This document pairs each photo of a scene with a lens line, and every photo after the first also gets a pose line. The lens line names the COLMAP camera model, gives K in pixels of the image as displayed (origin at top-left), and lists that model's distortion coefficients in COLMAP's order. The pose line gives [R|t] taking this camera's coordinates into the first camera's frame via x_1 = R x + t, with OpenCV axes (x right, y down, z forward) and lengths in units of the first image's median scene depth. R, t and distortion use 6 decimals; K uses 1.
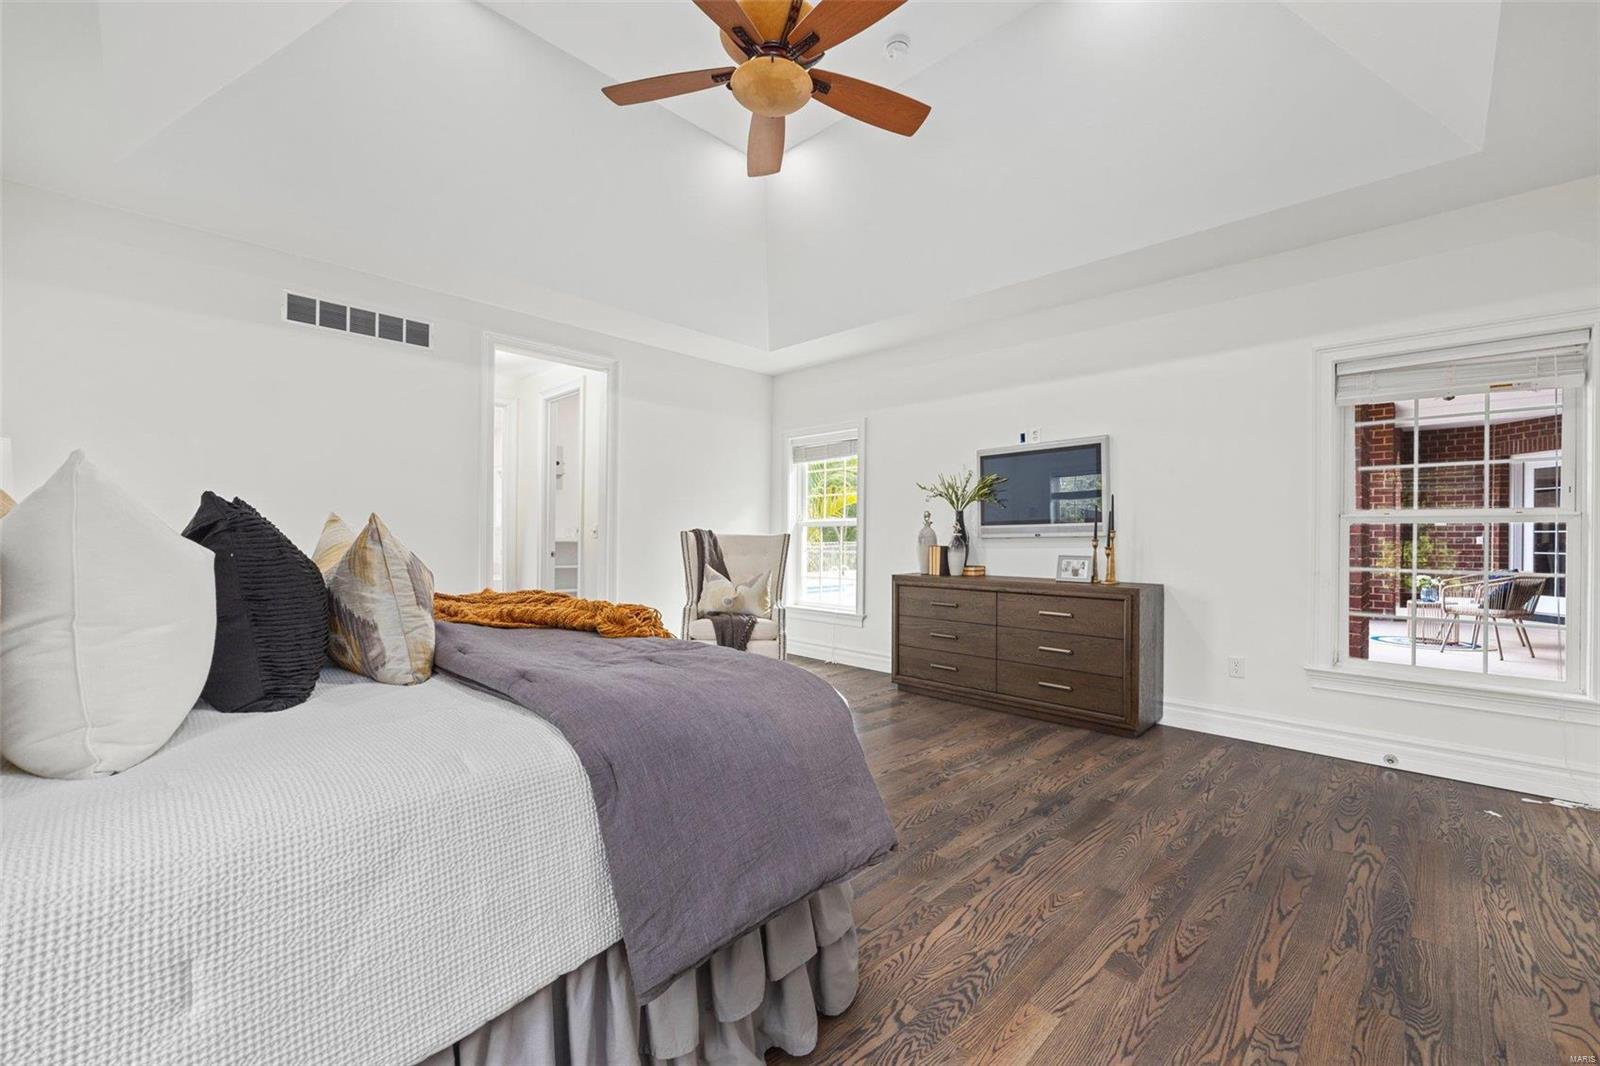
lens RADIAL K [[649.0, 0, 819.8], [0, 649.0, 533.7], [0, 0, 1]] dist [-0.005509, 0.000556]
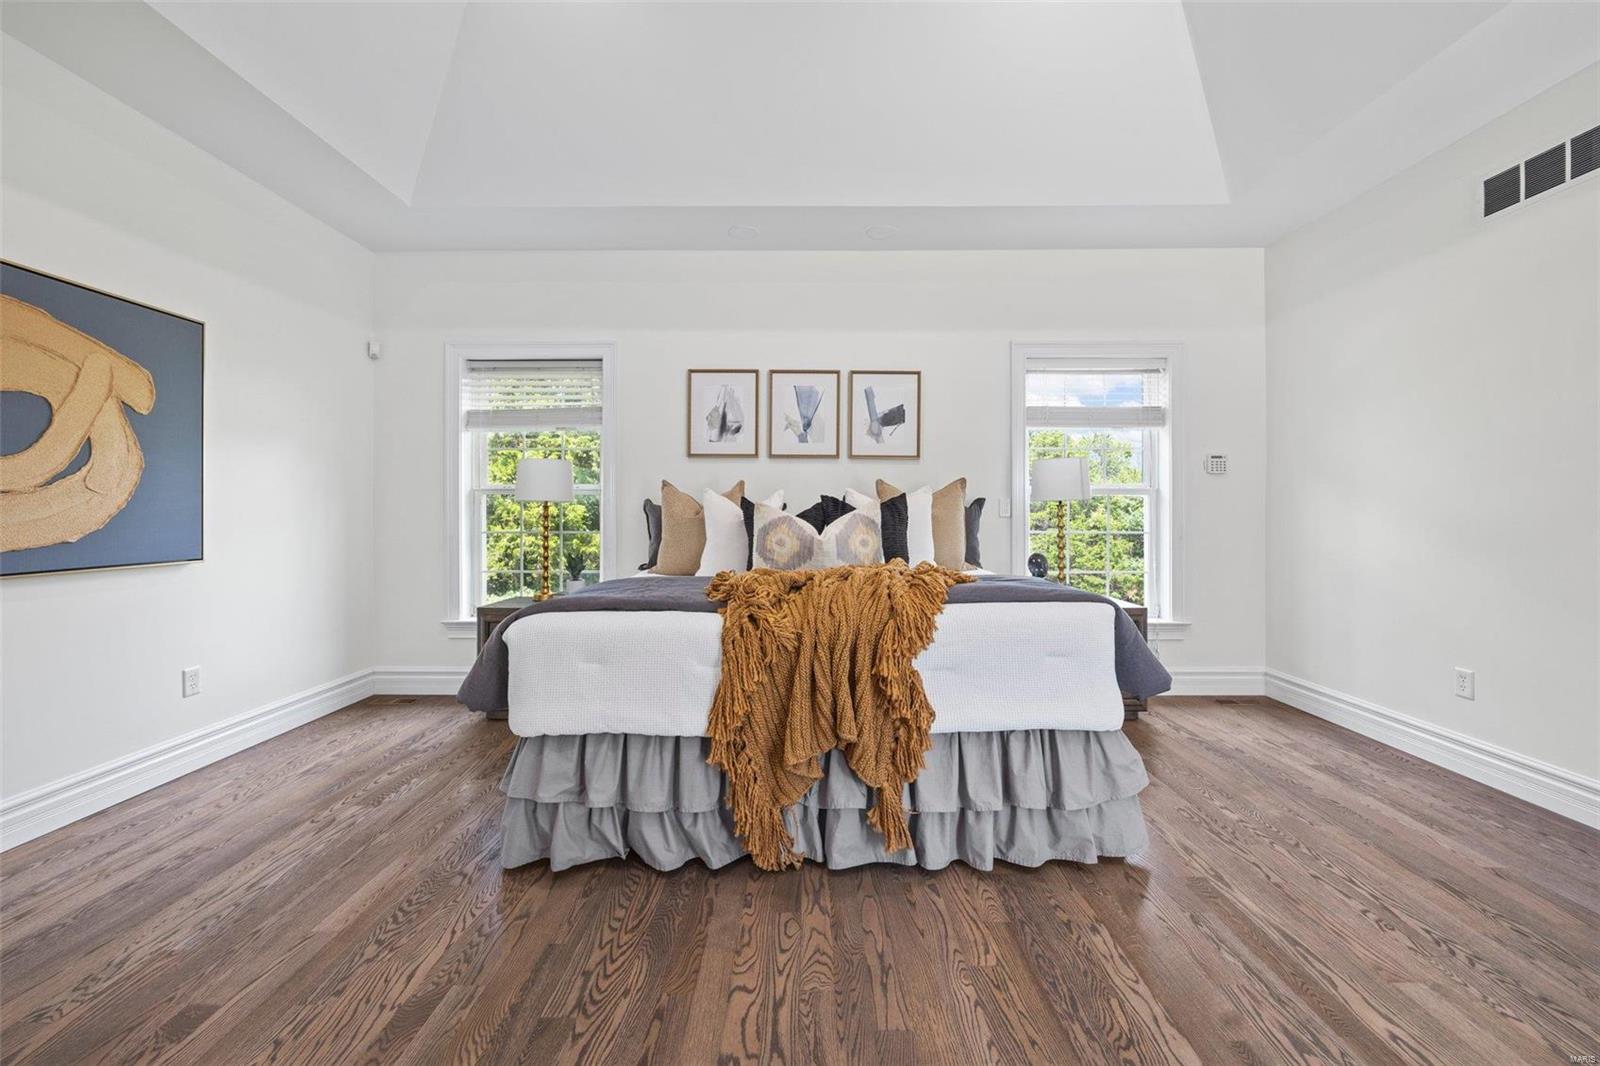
lens RADIAL K [[649.0, 0, 796.2], [0, 649.0, 510.7], [0, 0, 1]] dist [-0.005509, 0.000556]
pose [[-0.745914, -0.013711, -0.665901, 0.305876], [-0.007074, 0.999895, -0.012664, 0.008588], [0.666005, -0.004735, -0.745932, 1.476702]]
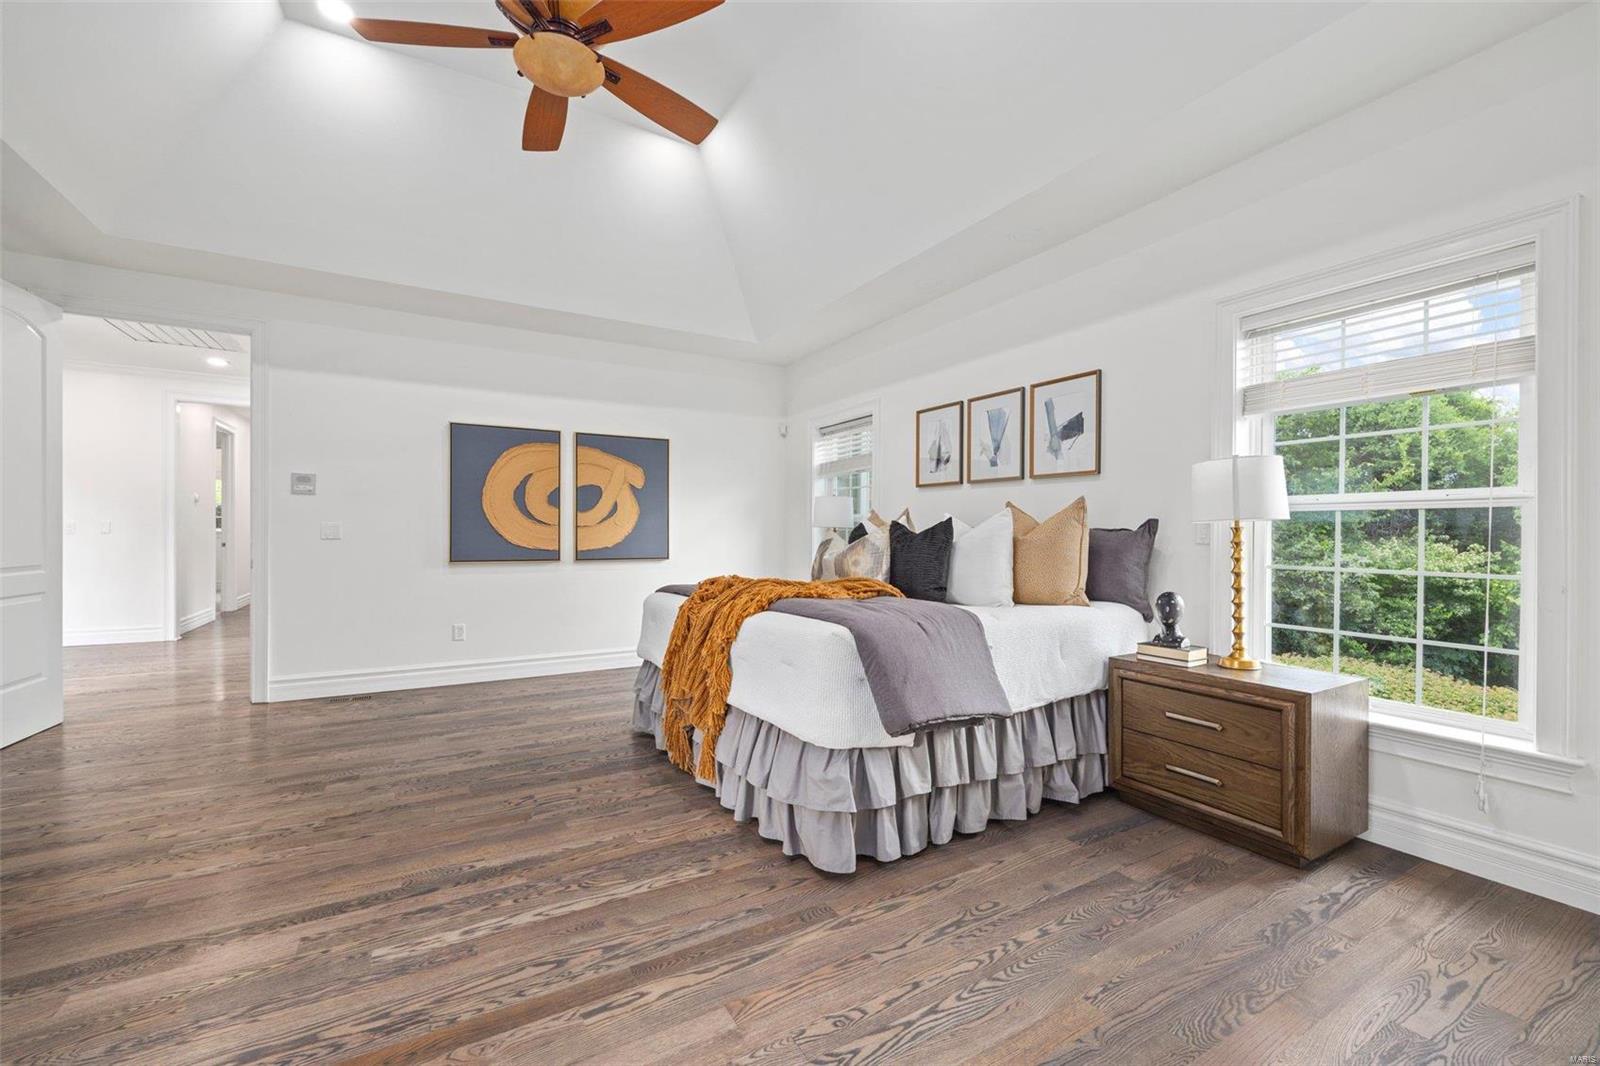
lens RADIAL K [[649.0, 0, 786.6], [0, 649.0, 536.7], [0, 0, 1]] dist [-0.005509, 0.000556]
pose [[-0.950017, -0.017525, 0.311707, -0.763919], [-0.017067, 0.999846, 0.004197, -0.004637], [-0.311733, -0.001333, -0.950169, 1.958273]]
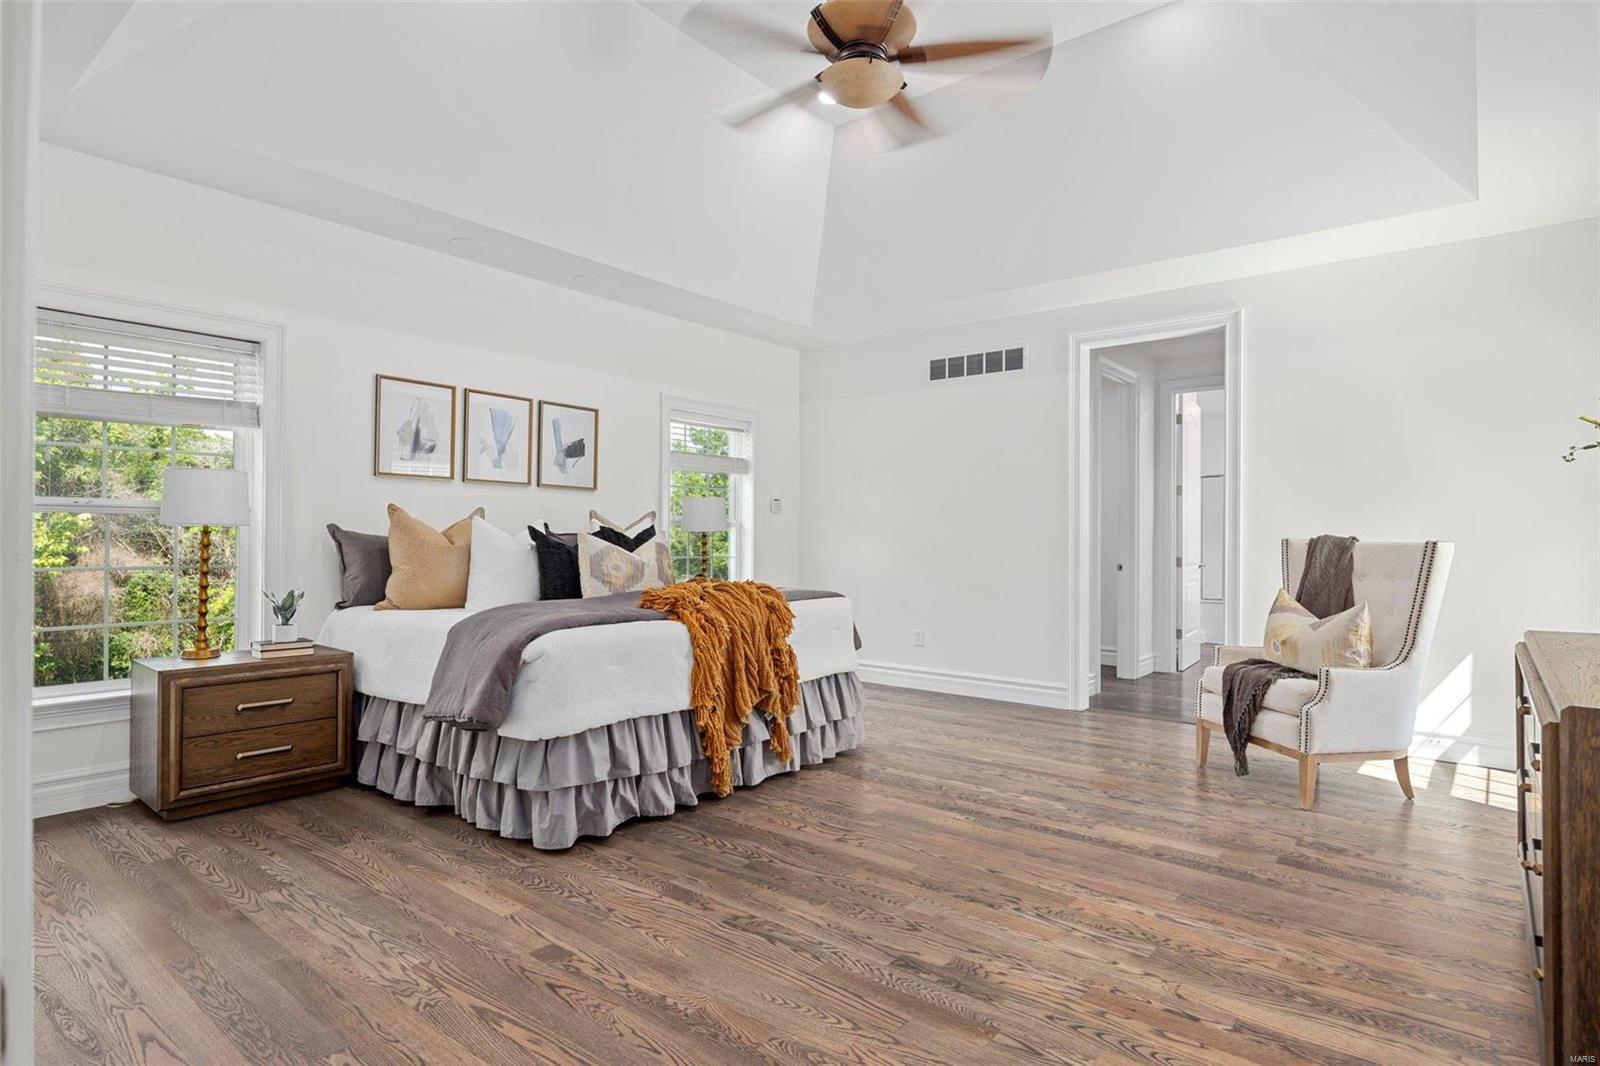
lens RADIAL K [[872.1, 0, 802.7], [0, 872.1, 529.8], [0, 0, 1]] dist [-0.010766, 0.000739]
pose [[0.070120, -0.023193, -0.997269, 1.307556], [0.000456, 0.999730, -0.023218, 0.014965], [0.997538, 0.001173, 0.070112, 0.894451]]
